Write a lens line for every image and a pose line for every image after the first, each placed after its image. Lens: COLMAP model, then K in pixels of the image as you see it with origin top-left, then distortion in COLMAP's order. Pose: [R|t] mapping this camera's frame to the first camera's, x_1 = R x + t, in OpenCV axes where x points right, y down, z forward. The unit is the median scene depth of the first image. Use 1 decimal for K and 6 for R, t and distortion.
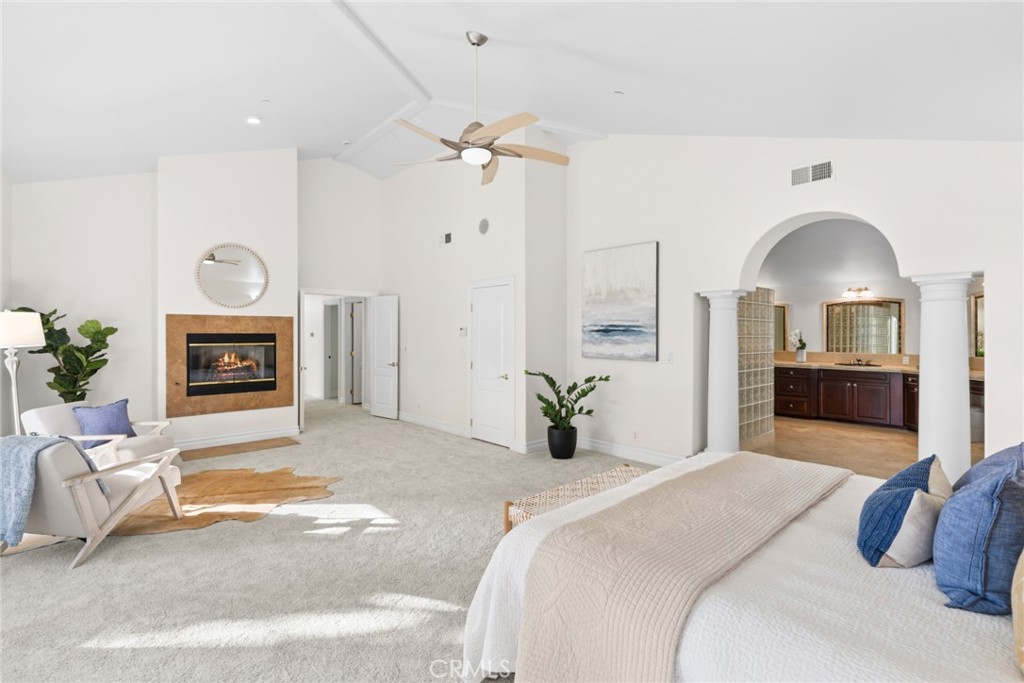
lens RADIAL K [[476.2, 0, 516.2], [0, 476.2, 351.9], [0, 0, 1]] dist [-0.038655, 0.011515]
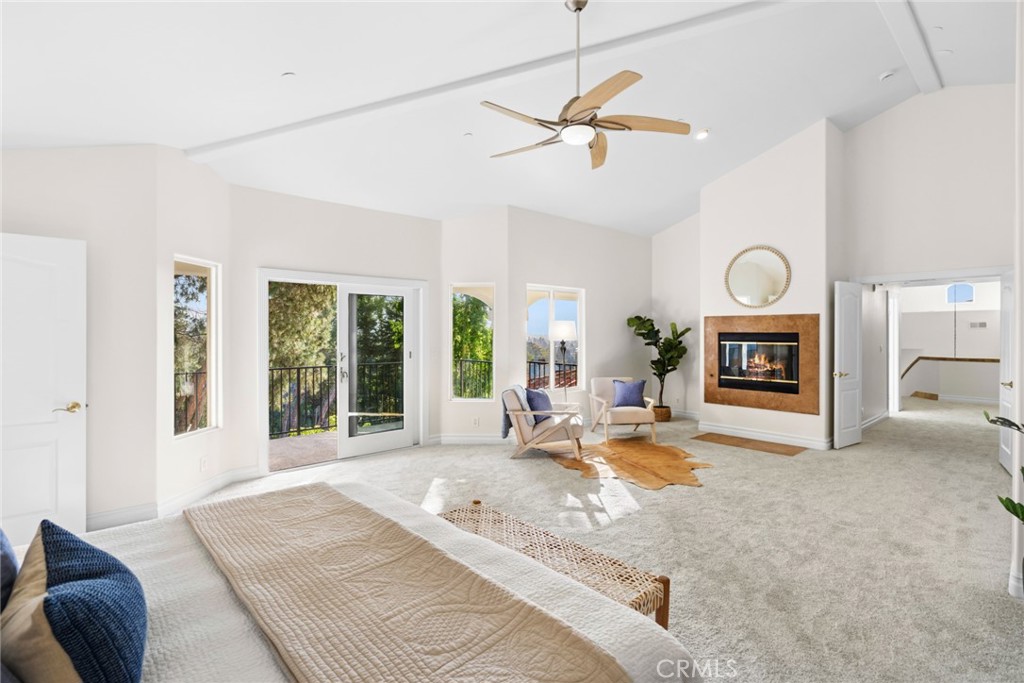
lens RADIAL K [[476.2, 0, 516.2], [0, 476.2, 351.9], [0, 0, 1]] dist [-0.038655, 0.011515]
pose [[-0.013224, 0.042546, -0.999007, 0.476152], [-0.040438, 0.998254, 0.043049, -0.021832], [0.999095, 0.040967, -0.011480, 0.529206]]
